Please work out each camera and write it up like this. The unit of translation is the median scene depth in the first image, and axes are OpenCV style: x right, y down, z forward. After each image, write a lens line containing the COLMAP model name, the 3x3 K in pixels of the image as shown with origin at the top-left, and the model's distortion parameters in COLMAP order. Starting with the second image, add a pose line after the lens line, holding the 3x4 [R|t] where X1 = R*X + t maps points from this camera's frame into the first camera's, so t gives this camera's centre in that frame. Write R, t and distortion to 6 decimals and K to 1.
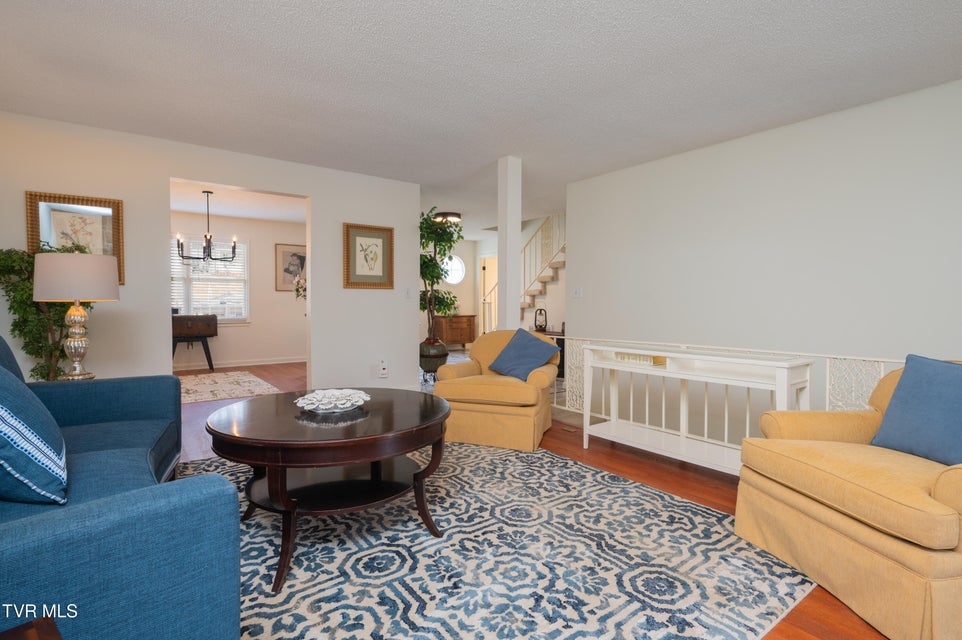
lens RADIAL K [[471.8, 0, 481.0], [0, 471.8, 320.0], [0, 0, 1]] dist [-0.001860, -0.000666]
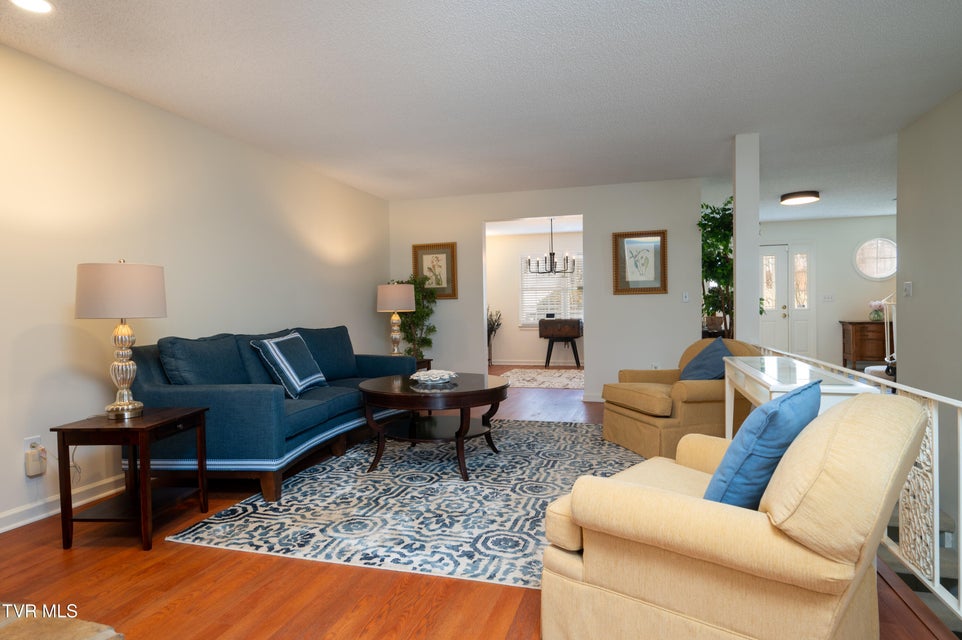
lens RADIAL K [[542.5, 0, 481.0], [0, 542.5, 320.0], [0, 0, 1]] dist [0.000092, 0.000537]
pose [[0.591861, 0.006878, -0.806011, 1.218648], [-0.013052, 0.999914, -0.001052, -0.012428], [0.805934, 0.011143, 0.591900, 0.086740]]
